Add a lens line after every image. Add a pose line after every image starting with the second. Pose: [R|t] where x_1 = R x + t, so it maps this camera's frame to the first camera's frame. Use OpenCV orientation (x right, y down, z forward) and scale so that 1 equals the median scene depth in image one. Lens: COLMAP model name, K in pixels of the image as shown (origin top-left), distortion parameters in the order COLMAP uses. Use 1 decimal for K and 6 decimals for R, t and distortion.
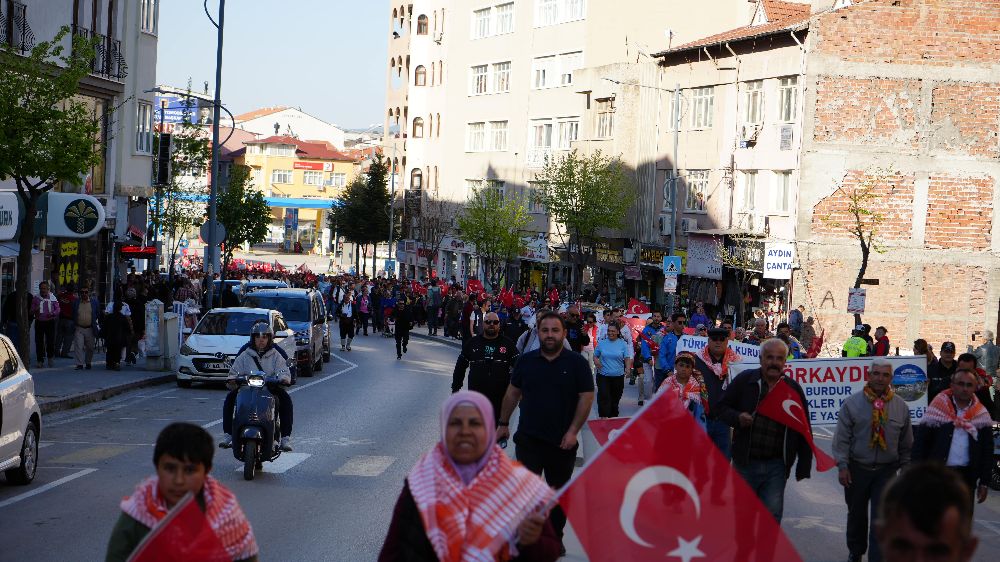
lens RADIAL K [[2032.8, 0, 500.0], [0, 2032.8, 281.0], [0, 0, 1]] dist [-0.029163, 0.077165]
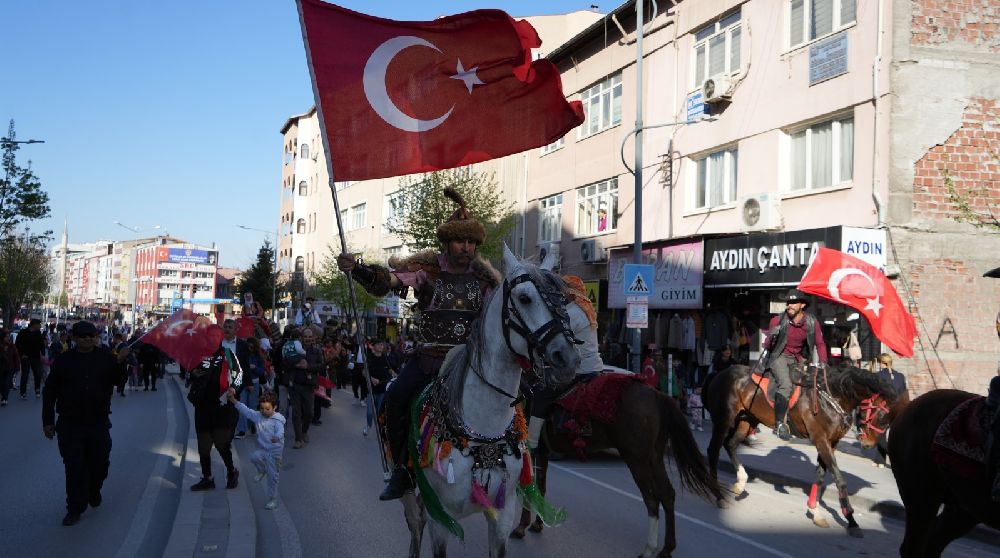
lens RADIAL K [[779.1, 0, 500.0], [0, 779.1, 279.0], [0, 0, 1]] dist [-0.001835, -0.000929]
pose [[0.986992, -0.004828, 0.160699, 0.010787], [0.018785, 0.996166, -0.085446, 0.009203], [-0.159671, 0.087353, 0.983298, 0.754770]]
